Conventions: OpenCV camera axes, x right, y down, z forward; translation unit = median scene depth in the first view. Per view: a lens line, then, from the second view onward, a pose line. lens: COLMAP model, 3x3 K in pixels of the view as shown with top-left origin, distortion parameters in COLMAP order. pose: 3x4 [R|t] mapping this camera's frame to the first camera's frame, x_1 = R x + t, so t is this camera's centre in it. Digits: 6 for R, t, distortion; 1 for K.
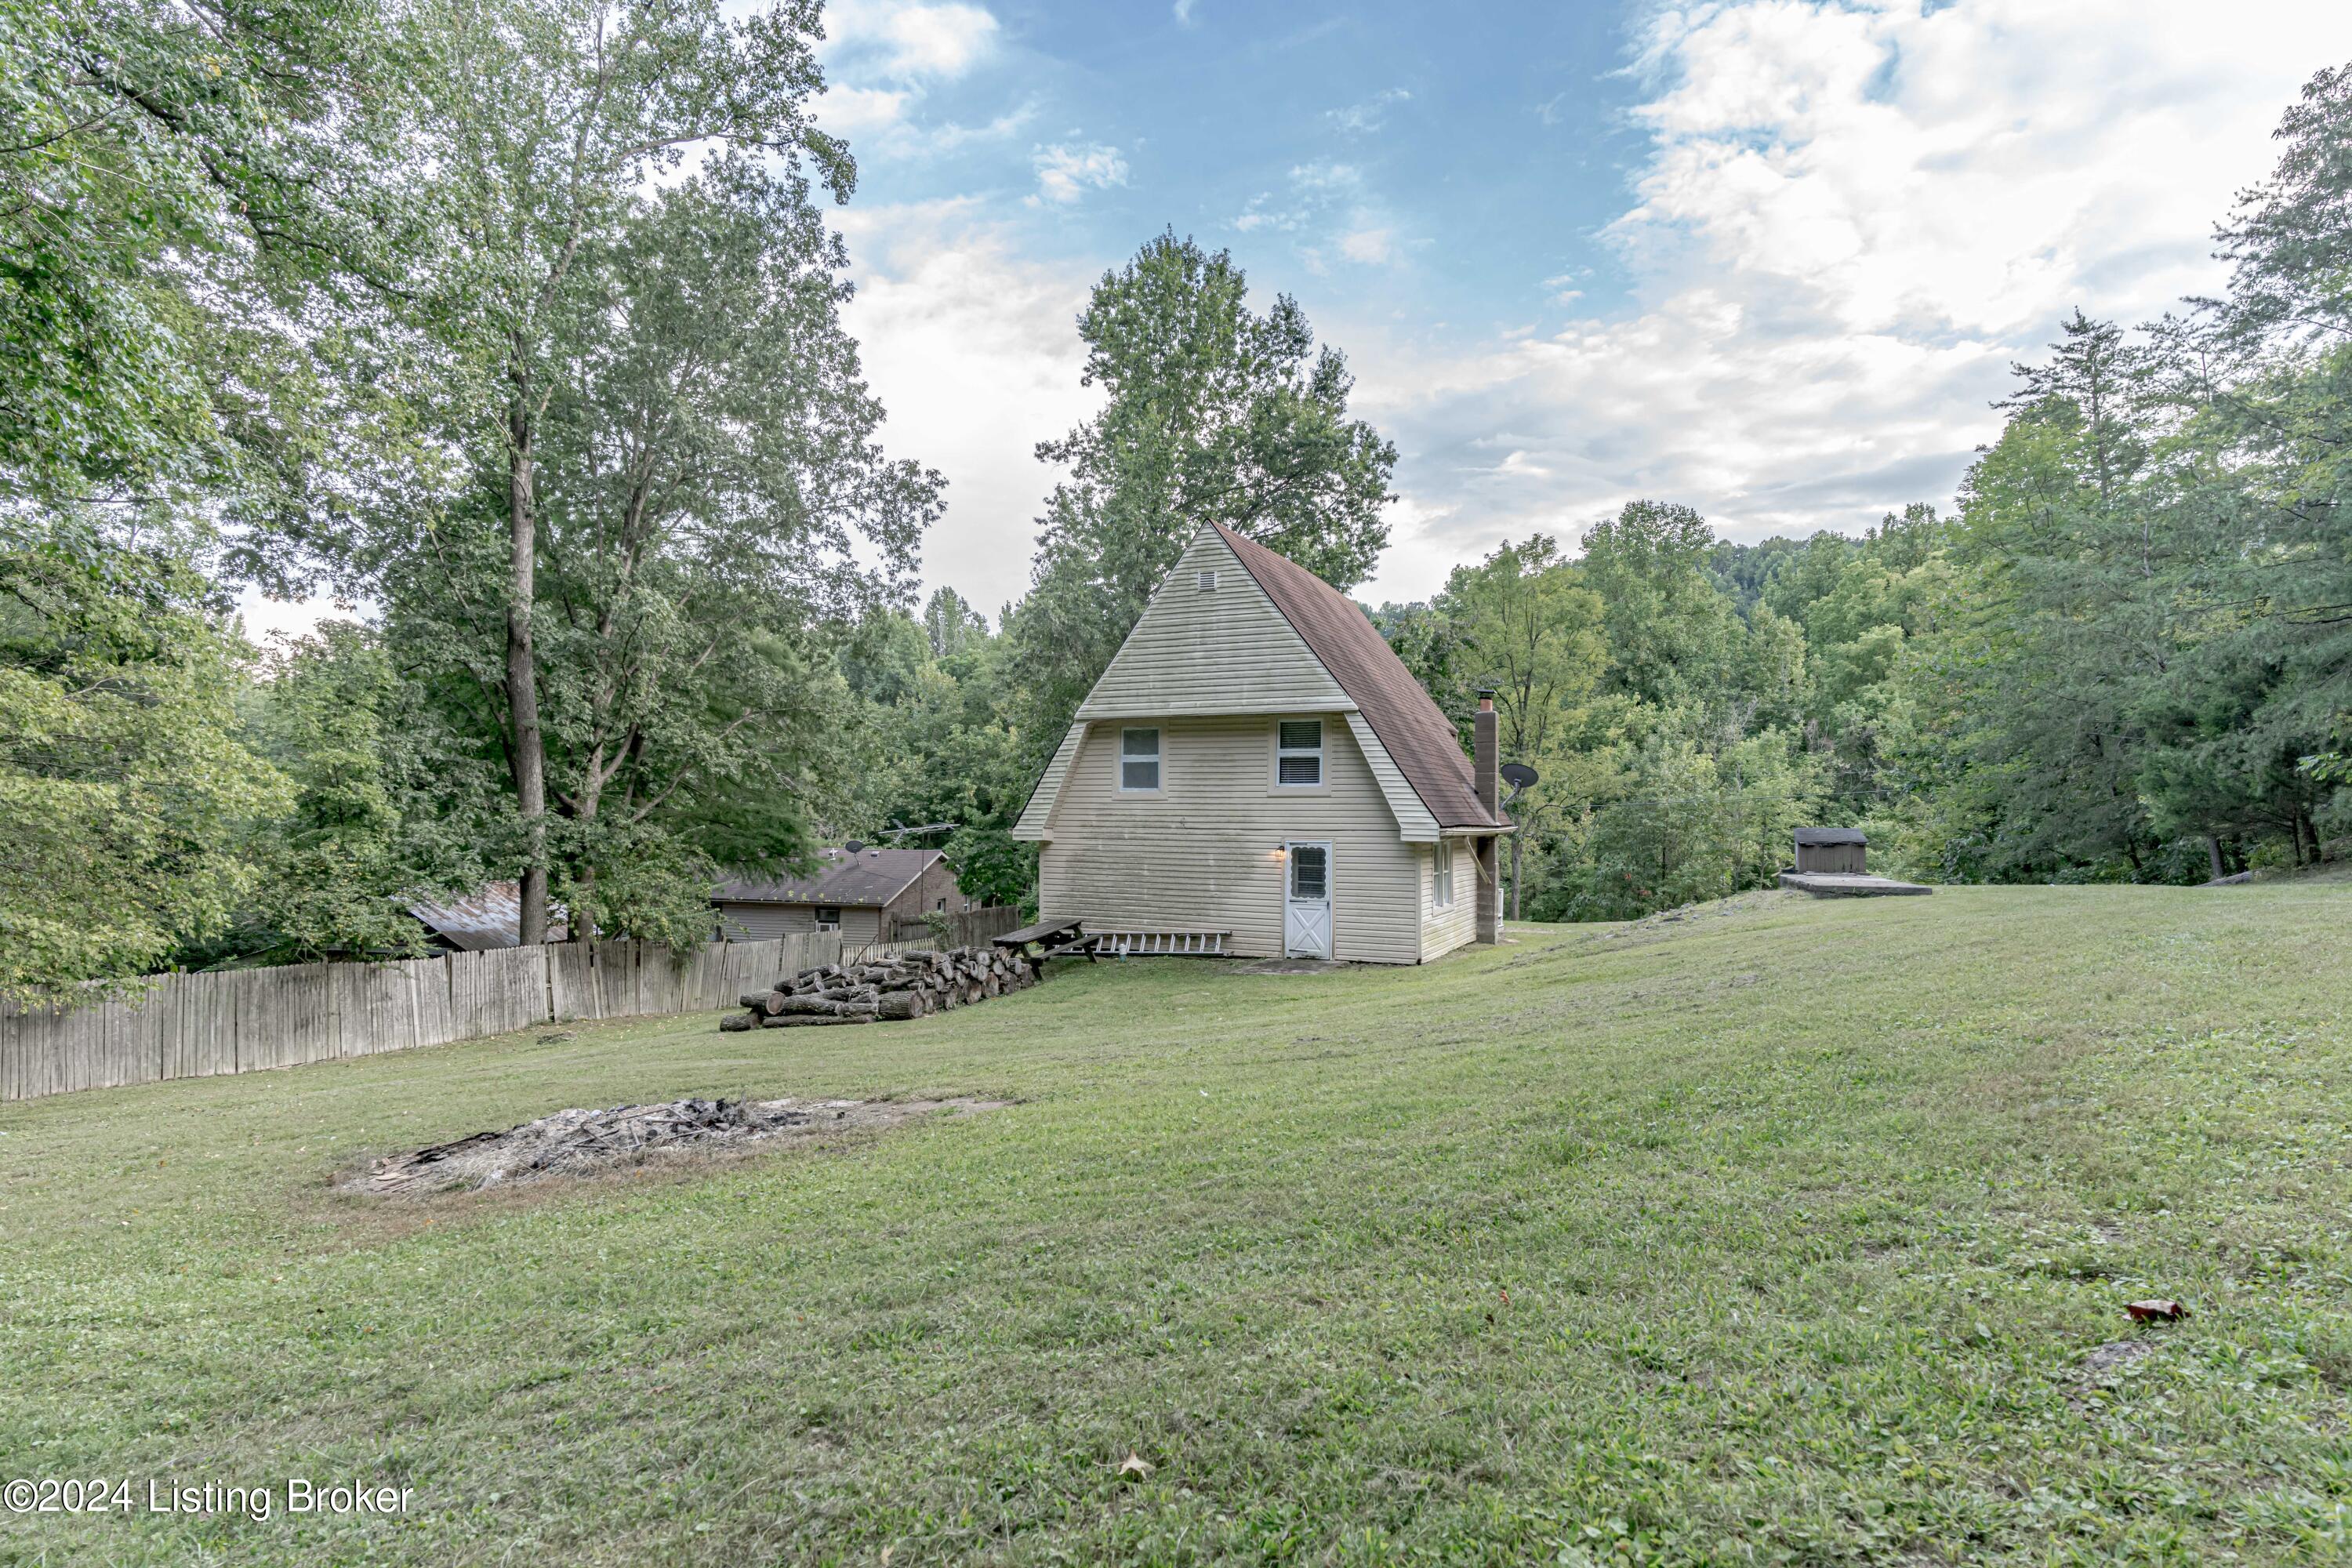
lens RADIAL K [[1297.6, 0, 1179.9], [0, 1297.6, 791.8], [0, 0, 1]] dist [0.001154, -0.000053]
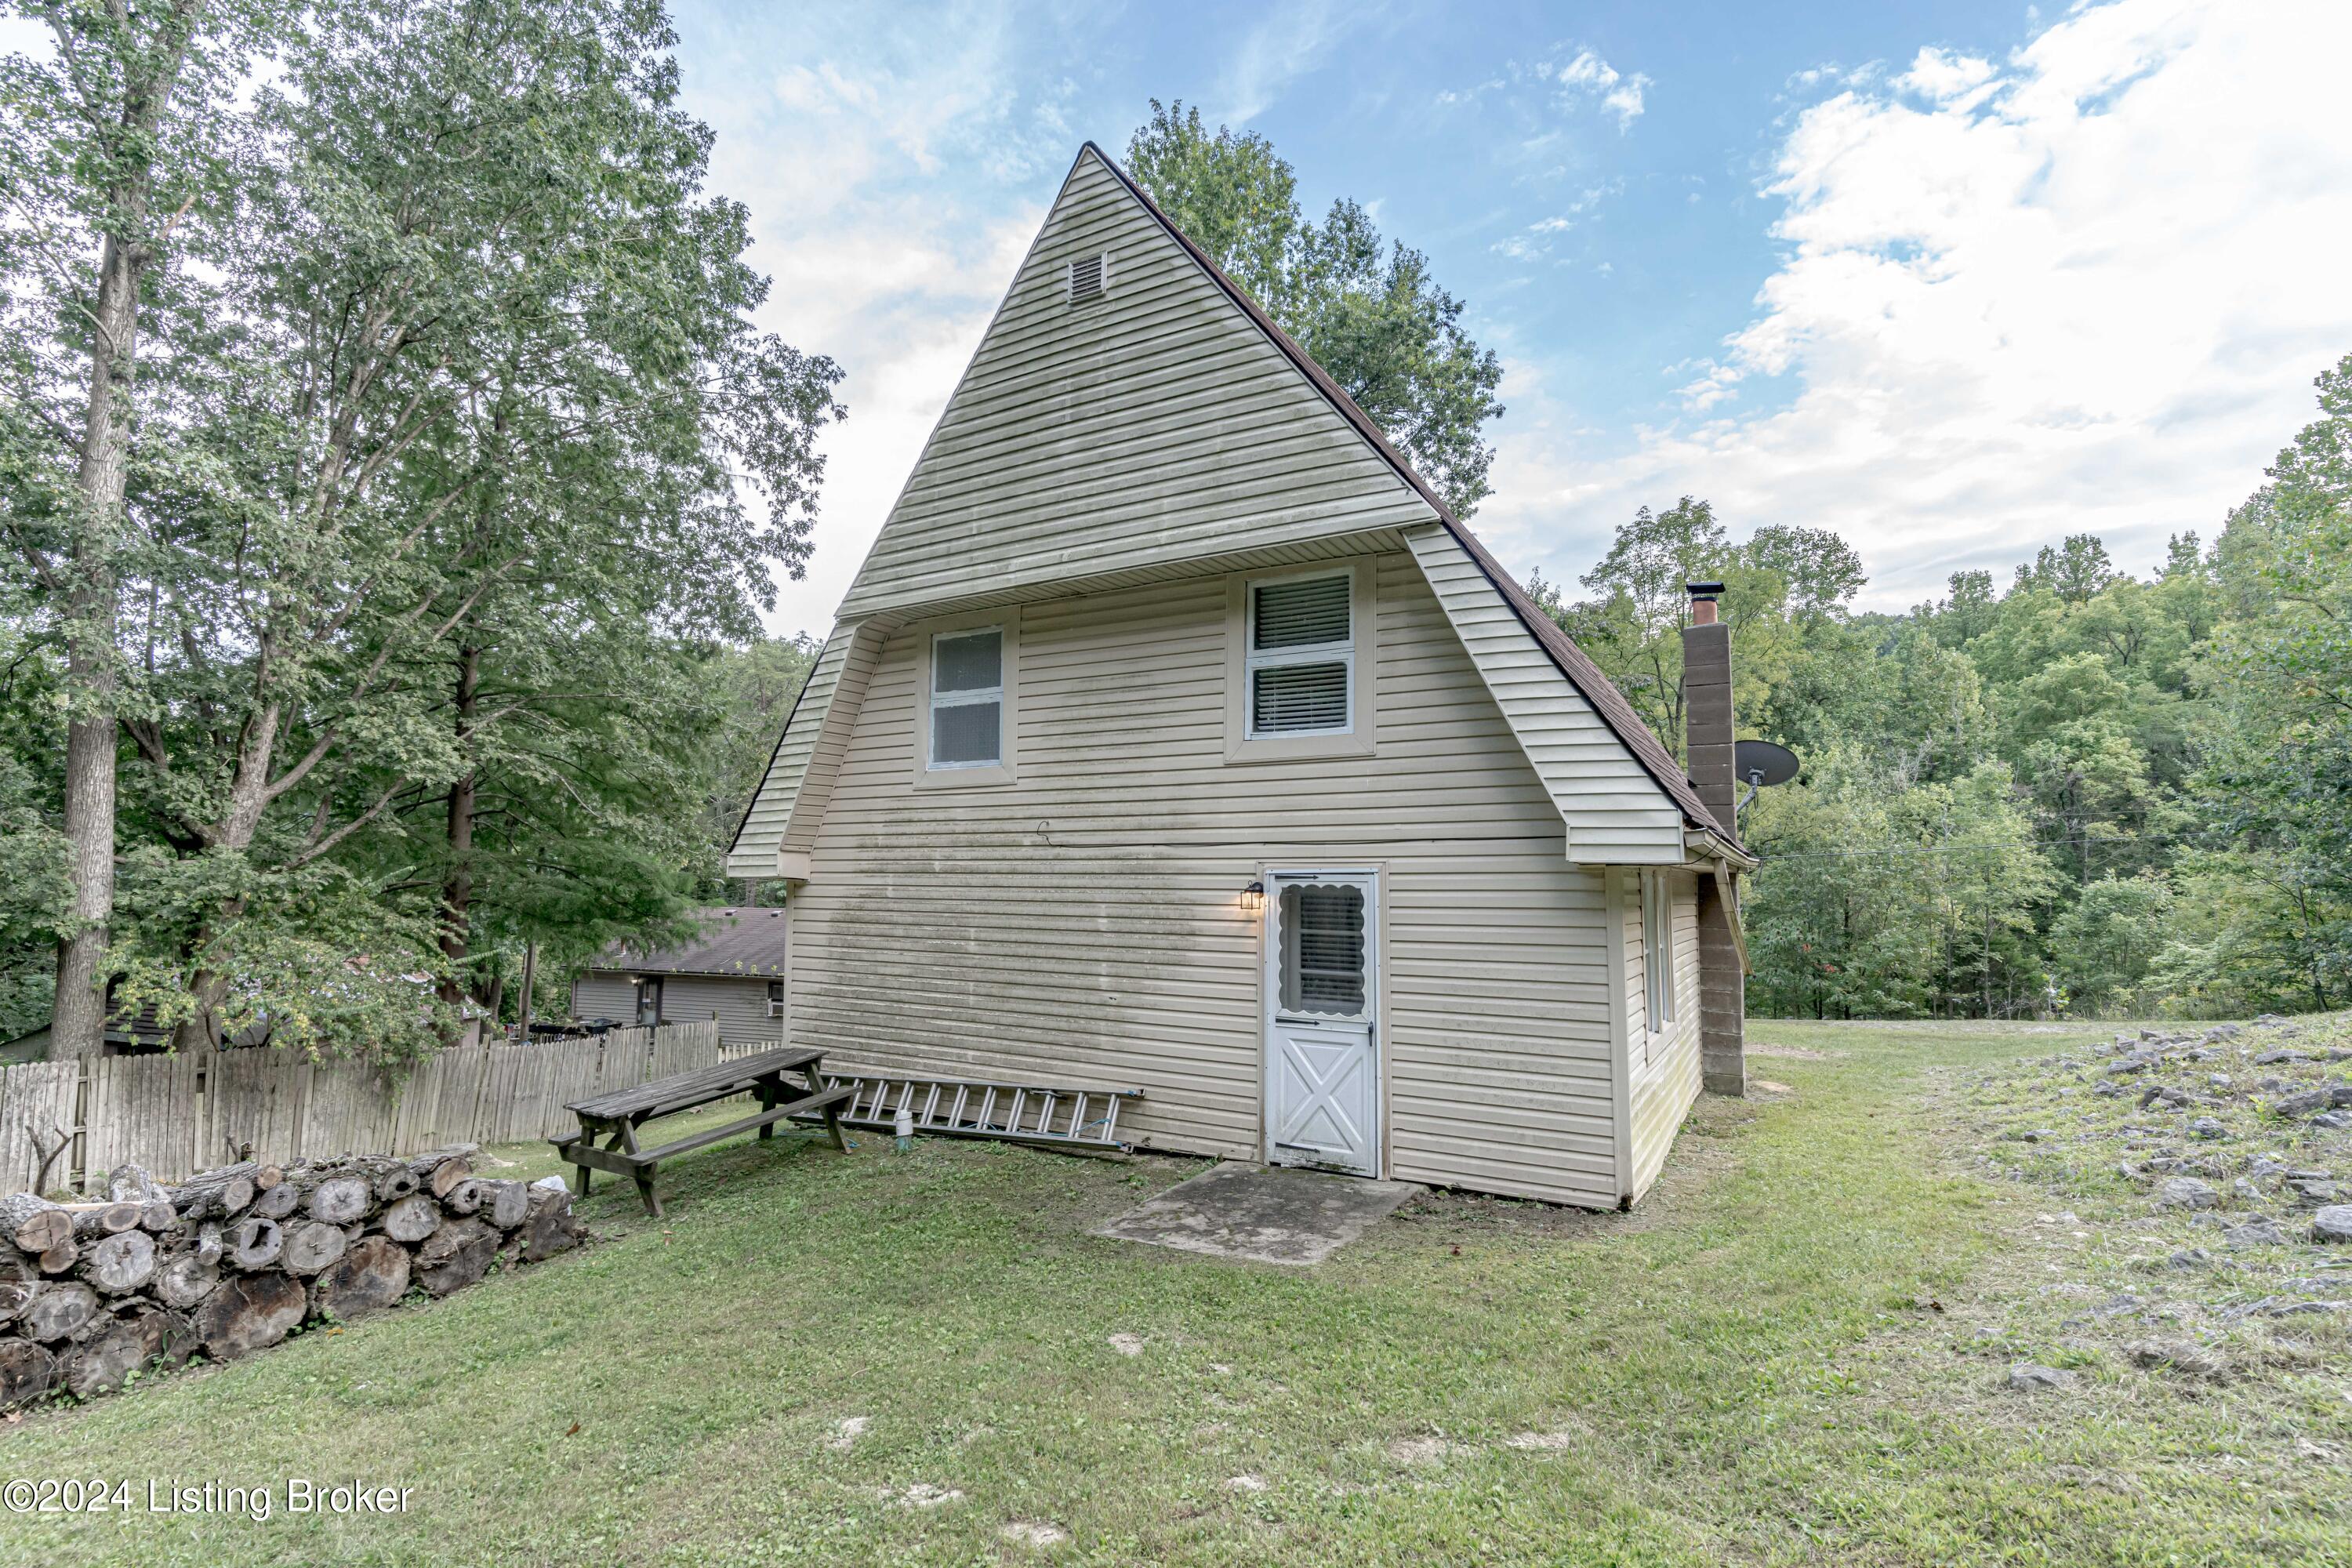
lens RADIAL K [[1175.1, 0, 1166.9], [0, 1175.1, 770.0], [0, 0, 1]] dist [0.006092, 0.001090]
pose [[0.994354, -0.010454, -0.105601, 0.081949], [0.001993, 0.996800, -0.079913, 0.032872], [0.106099, 0.079252, 0.991192, 0.572997]]
